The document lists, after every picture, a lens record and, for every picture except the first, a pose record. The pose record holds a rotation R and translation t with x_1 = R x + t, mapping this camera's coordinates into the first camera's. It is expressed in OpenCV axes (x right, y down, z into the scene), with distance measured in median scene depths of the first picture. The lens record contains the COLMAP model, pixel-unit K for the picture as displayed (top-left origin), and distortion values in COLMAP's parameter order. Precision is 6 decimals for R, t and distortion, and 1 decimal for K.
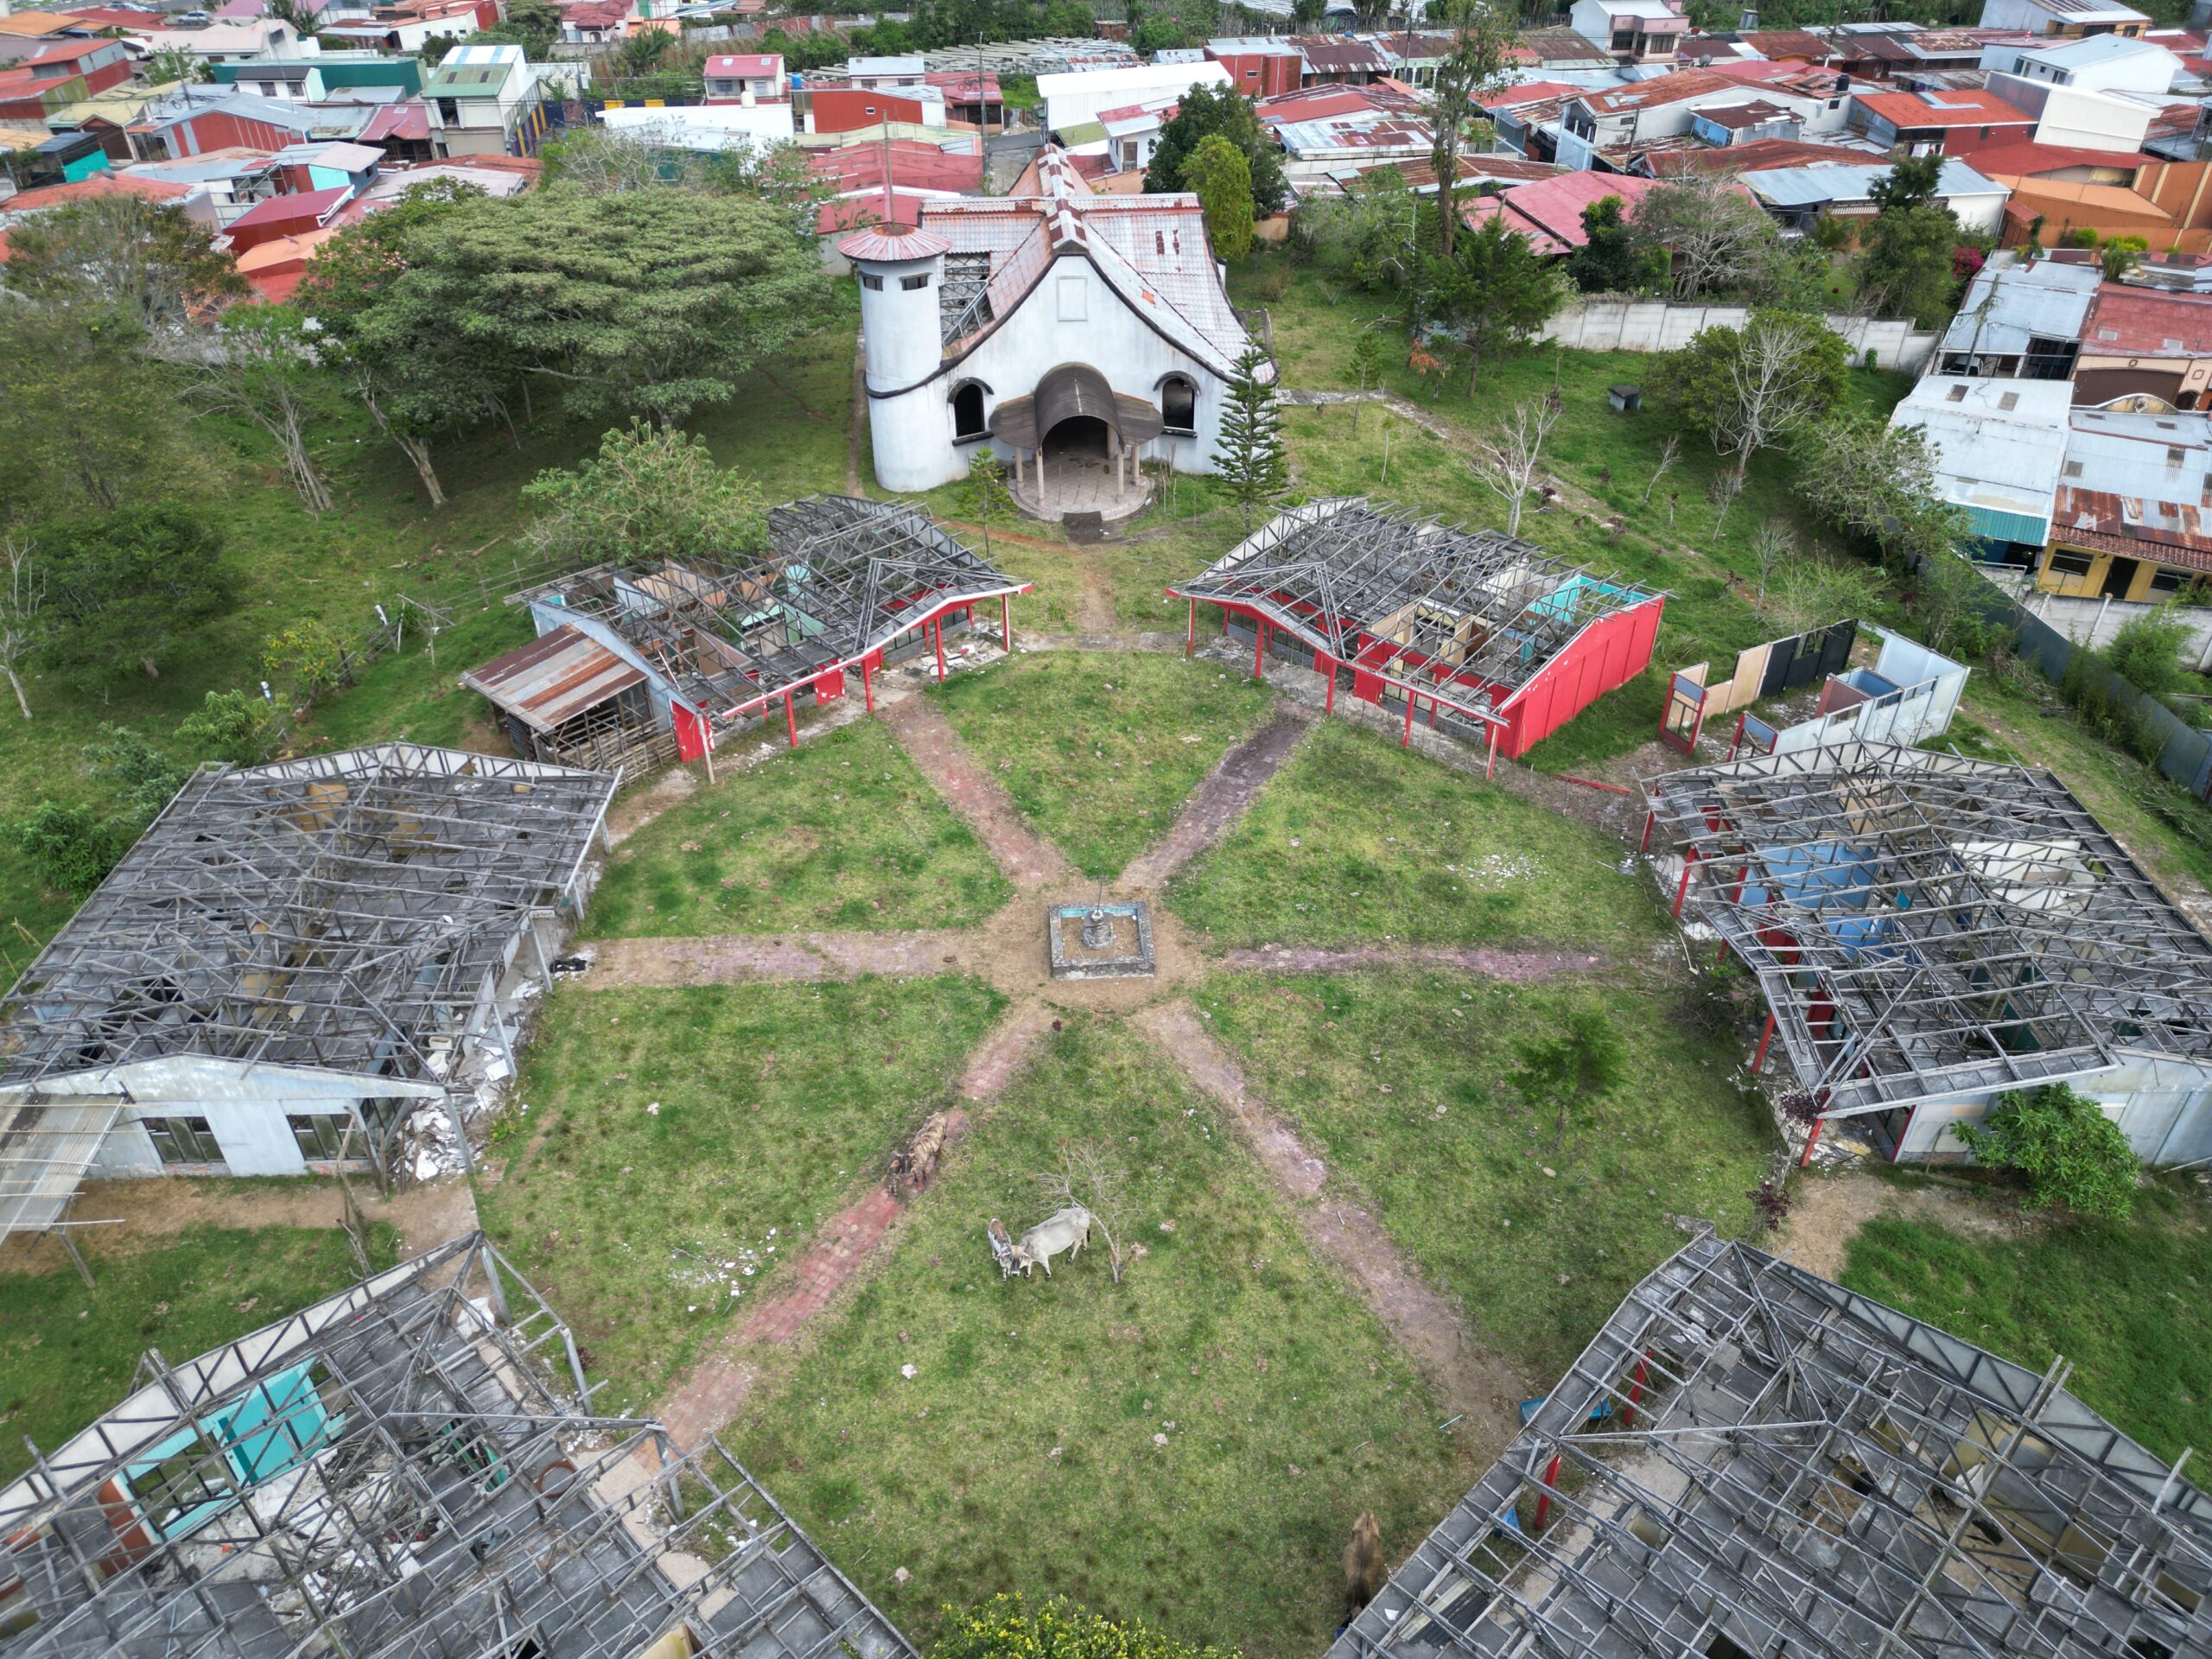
lens RADIAL K [[1540.4, 0, 1111.6], [0, 1540.4, 835.0], [0, 0, 1]] dist [0.068337, -0.064483]
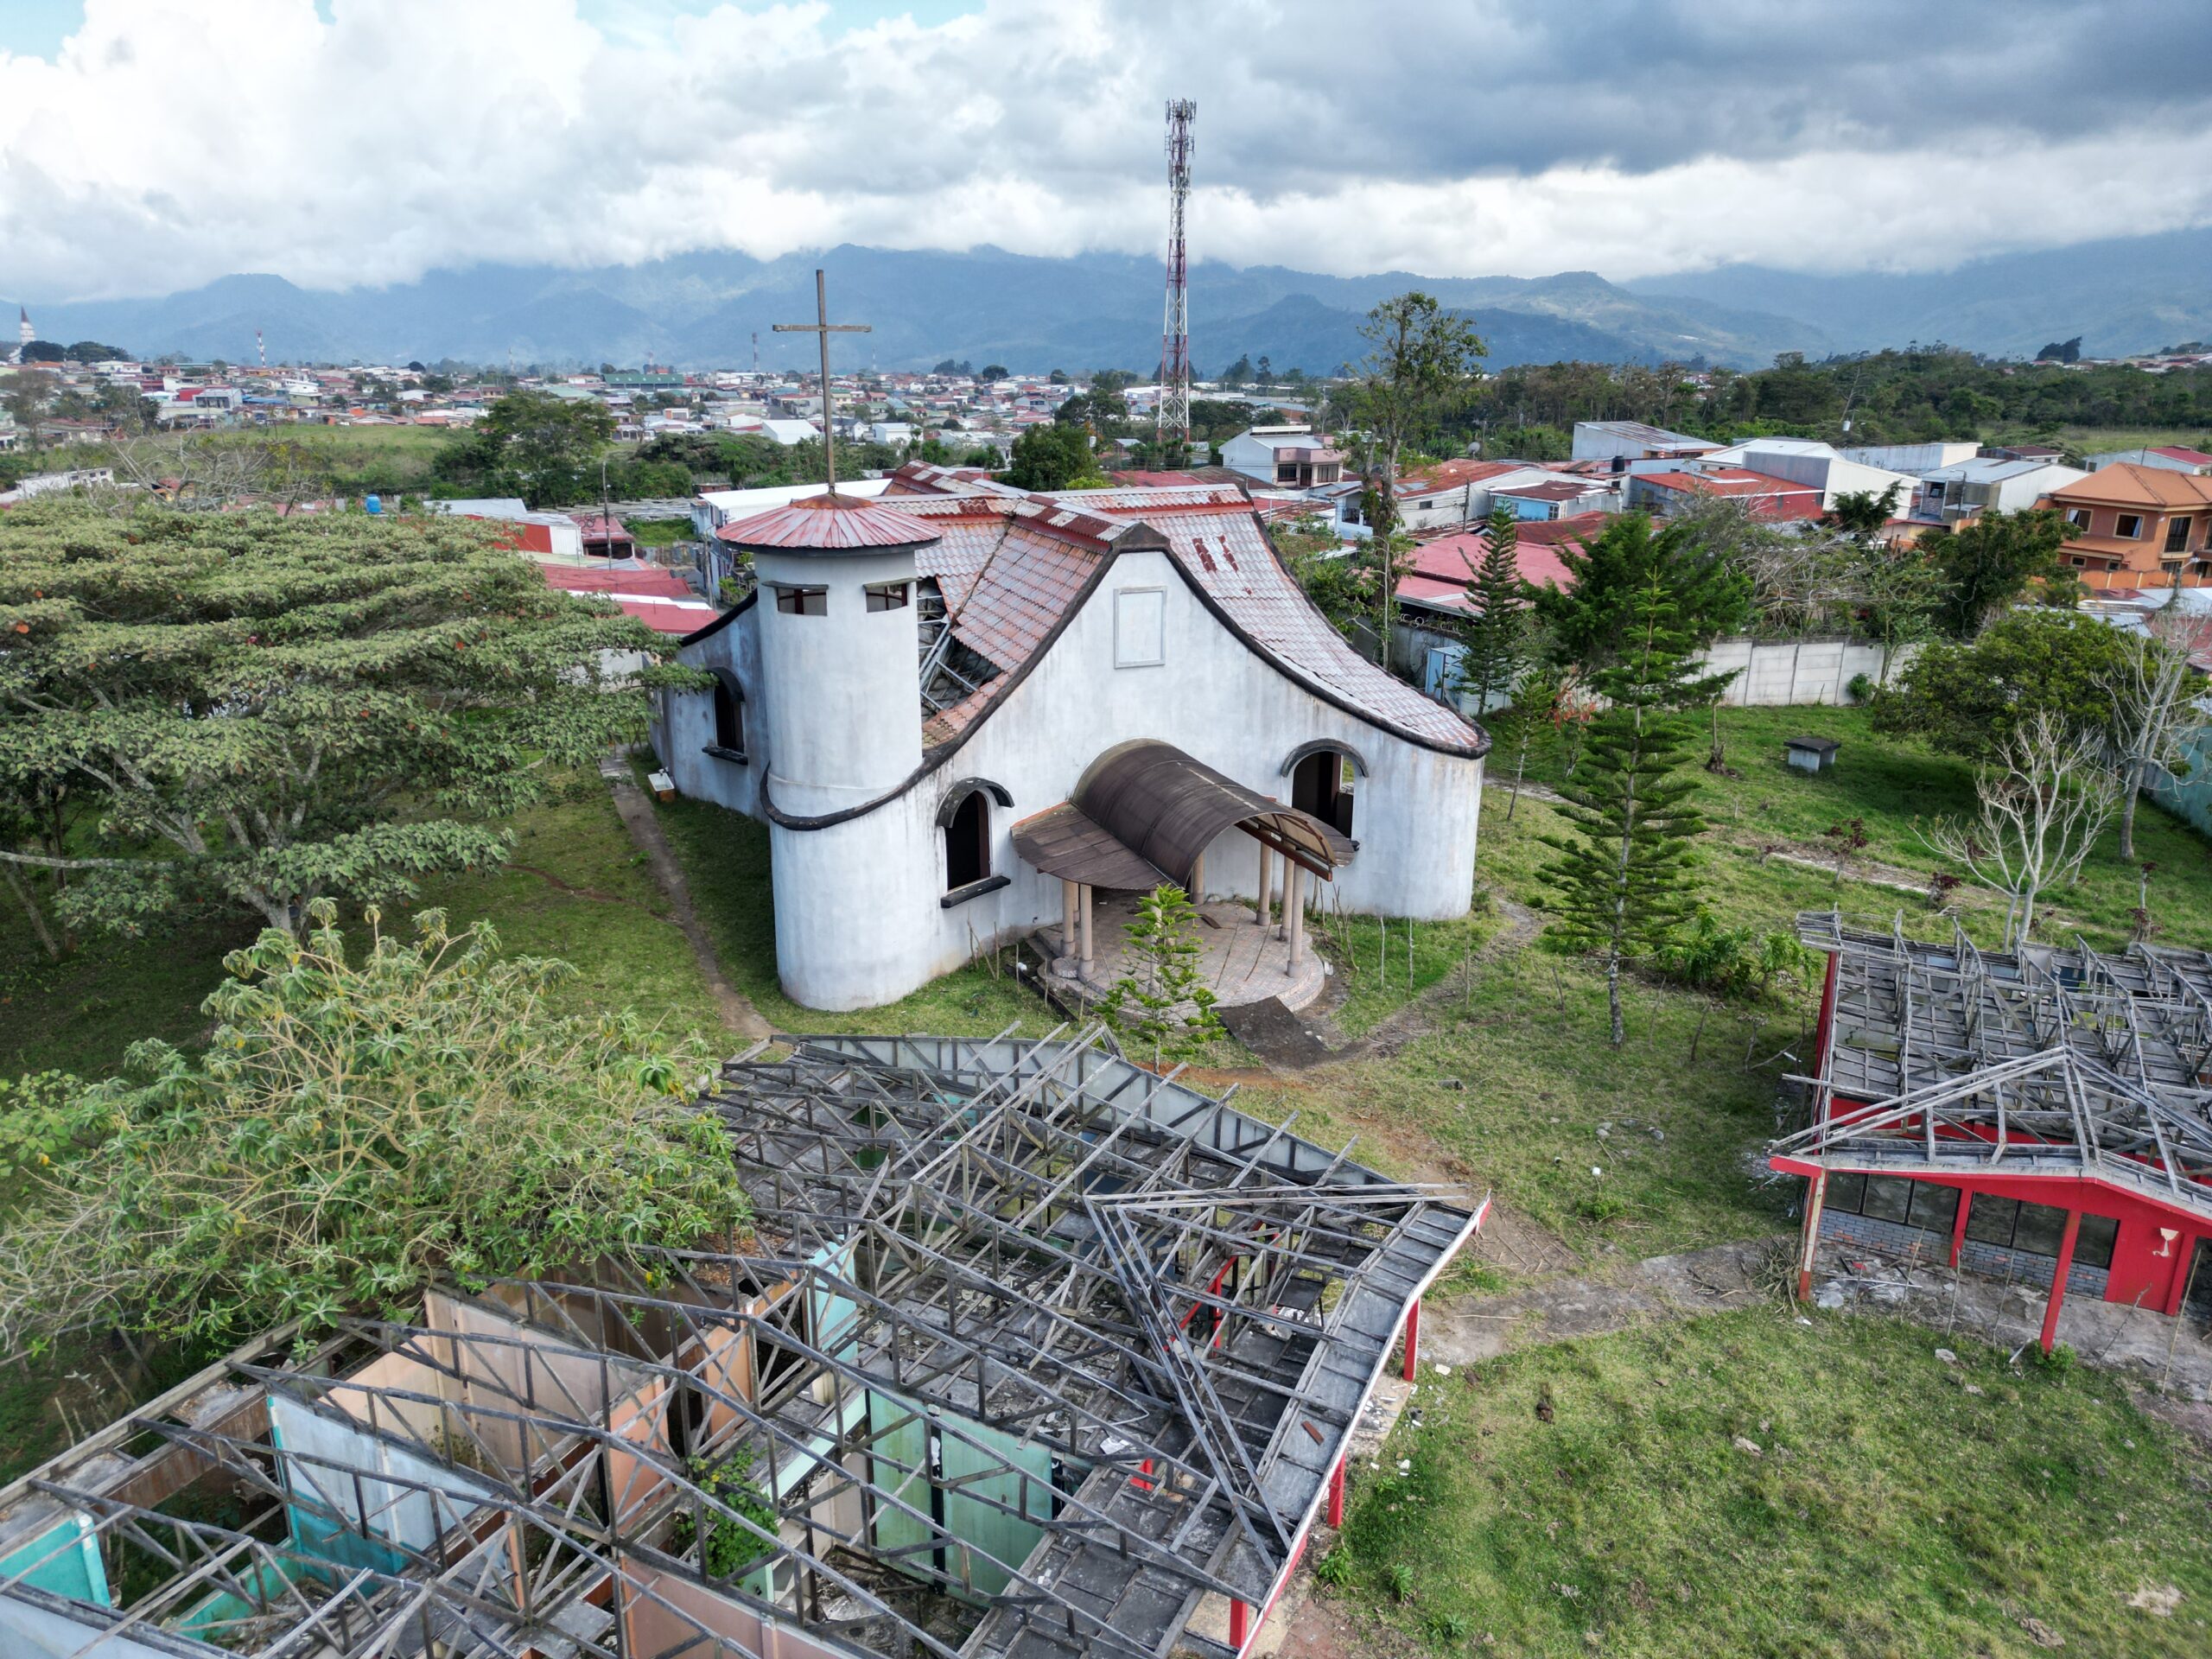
lens RADIAL K [[1537.8, 0, 1115.8], [0, 1537.8, 831.9], [0, 0, 1]] dist [0.083183, -0.084750]
pose [[0.949328, -0.090281, 0.301041, -0.254010], [0.175879, 0.946432, -0.270801, -0.164620], [-0.260467, 0.310026, 0.914353, 0.659917]]
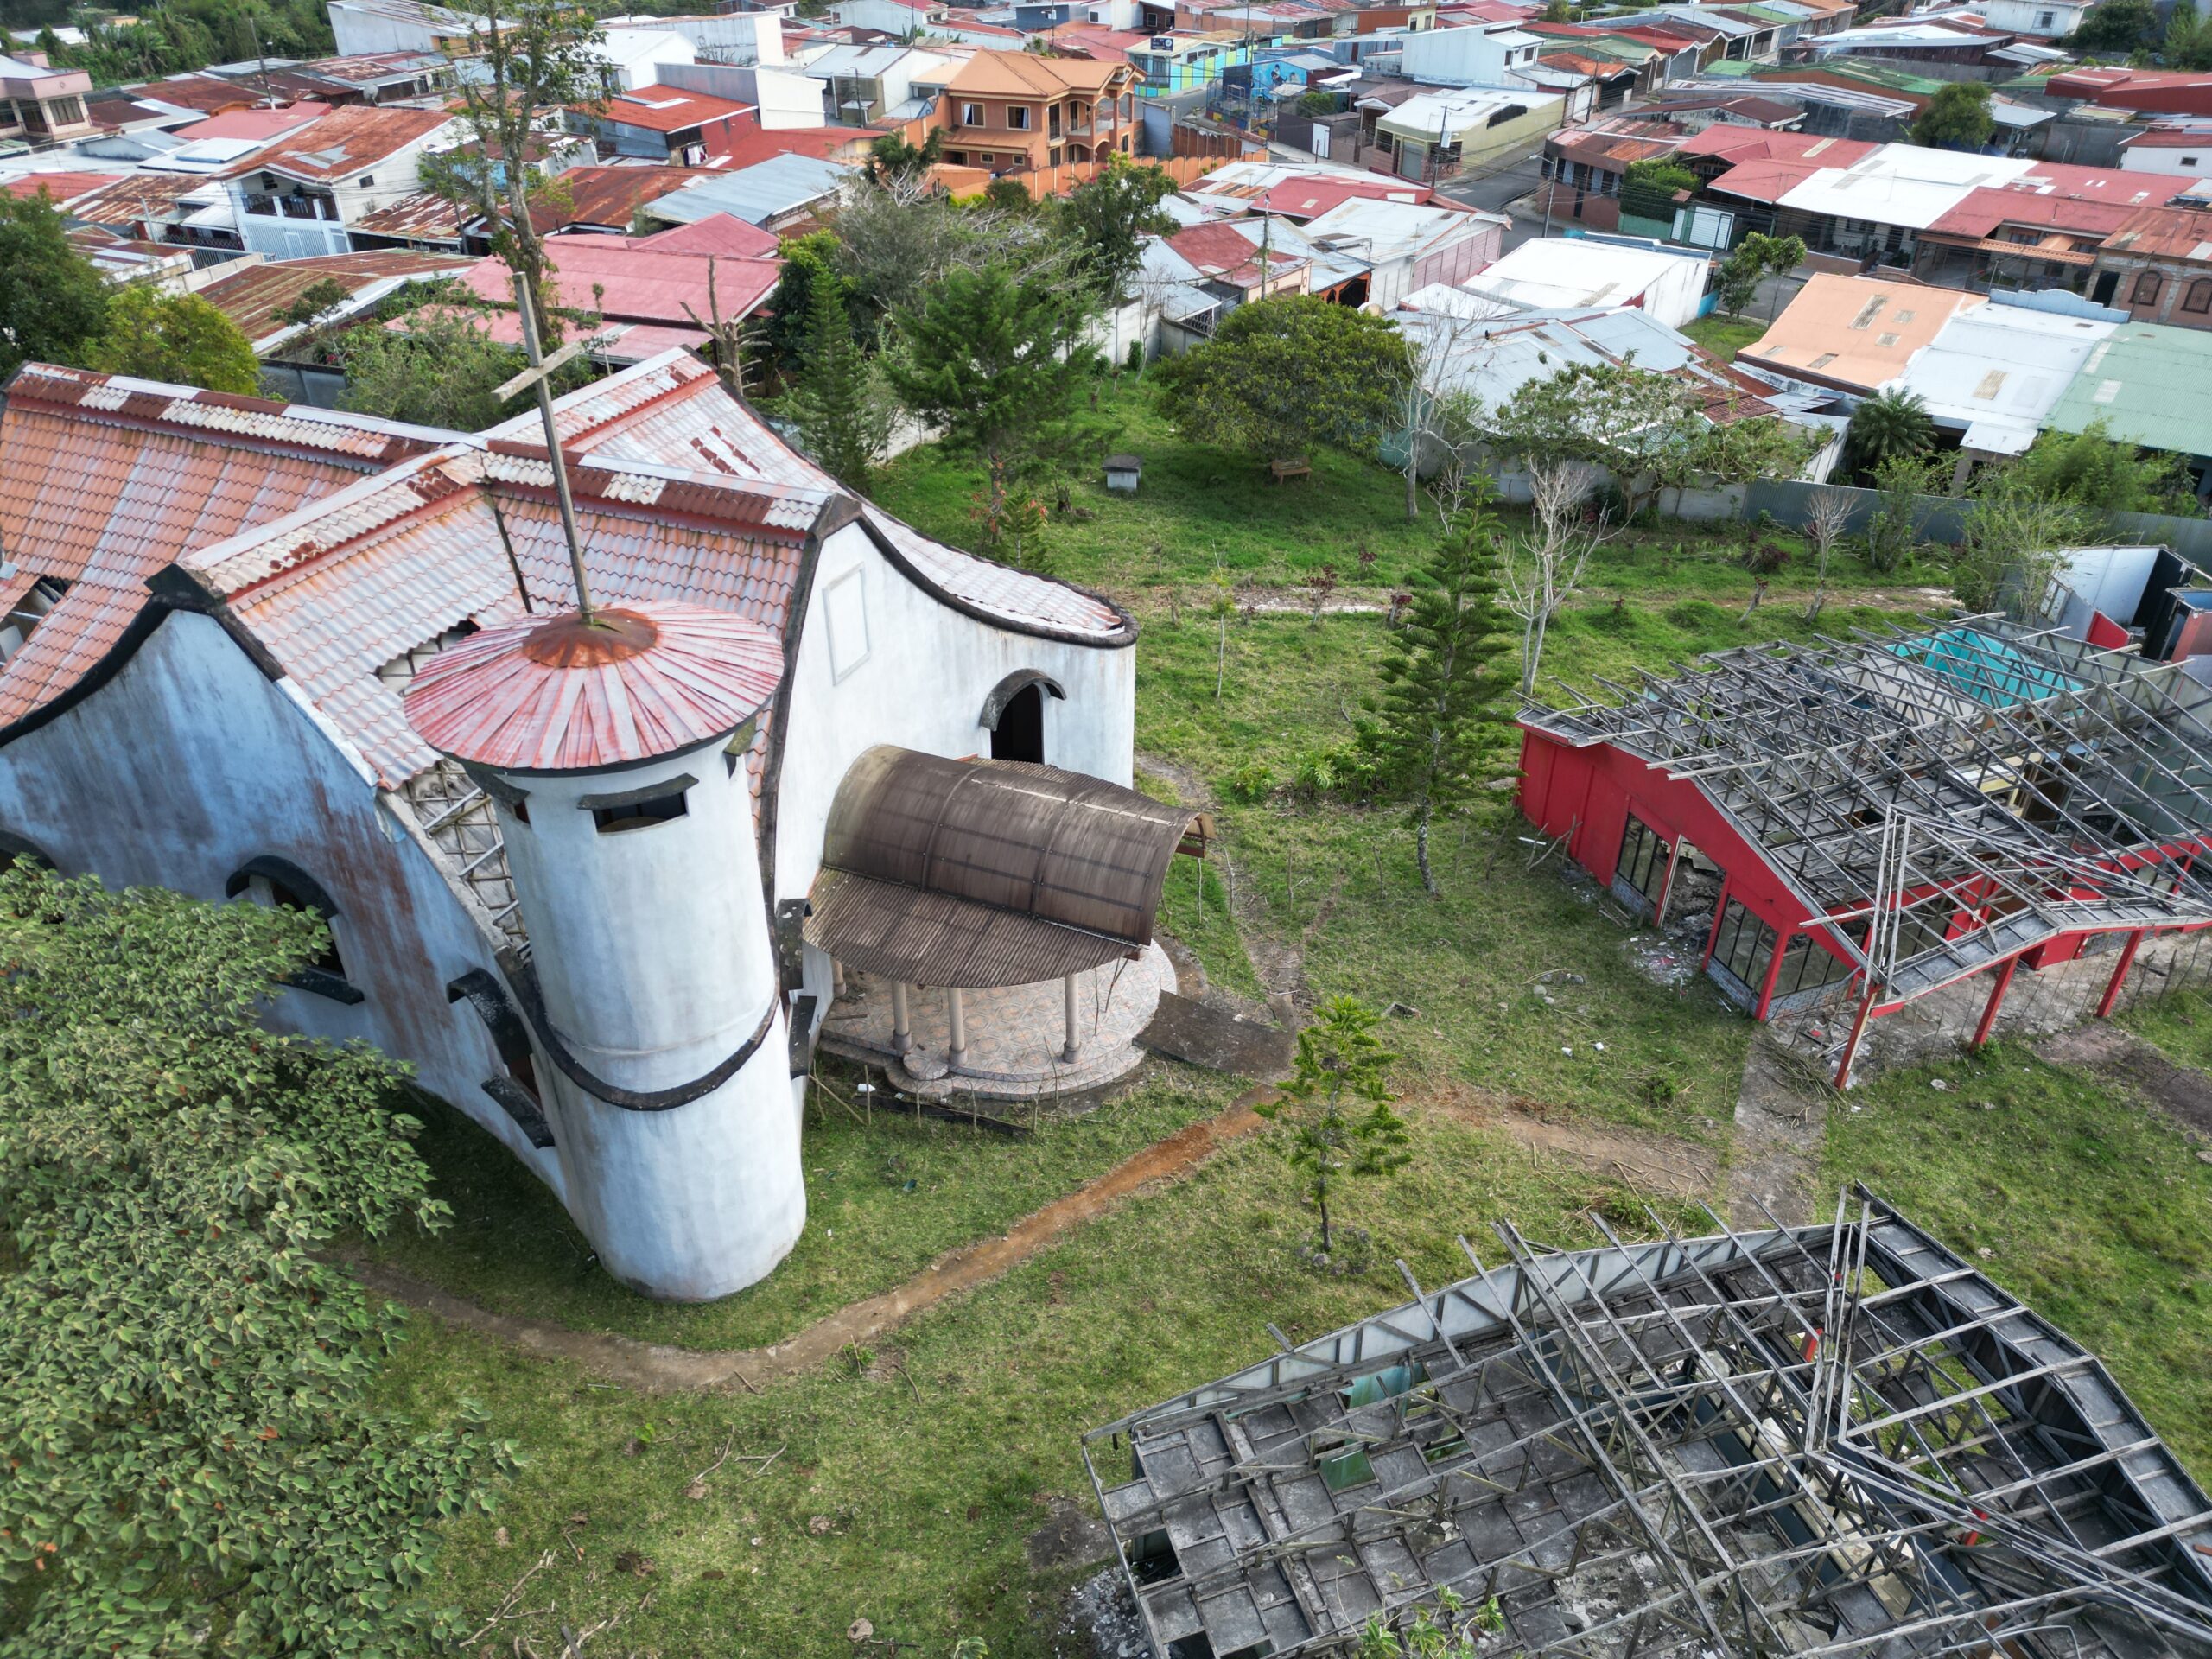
lens RADIAL K [[1540.4, 0, 1106.0], [0, 1540.4, 829.5], [0, 0, 1]] dist [0.070365, -0.050438]
pose [[0.445983, -0.483793, 0.753023, -0.415136], [0.515223, 0.826722, 0.225998, -0.447137], [-0.731877, 0.287184, 0.617966, 0.887514]]
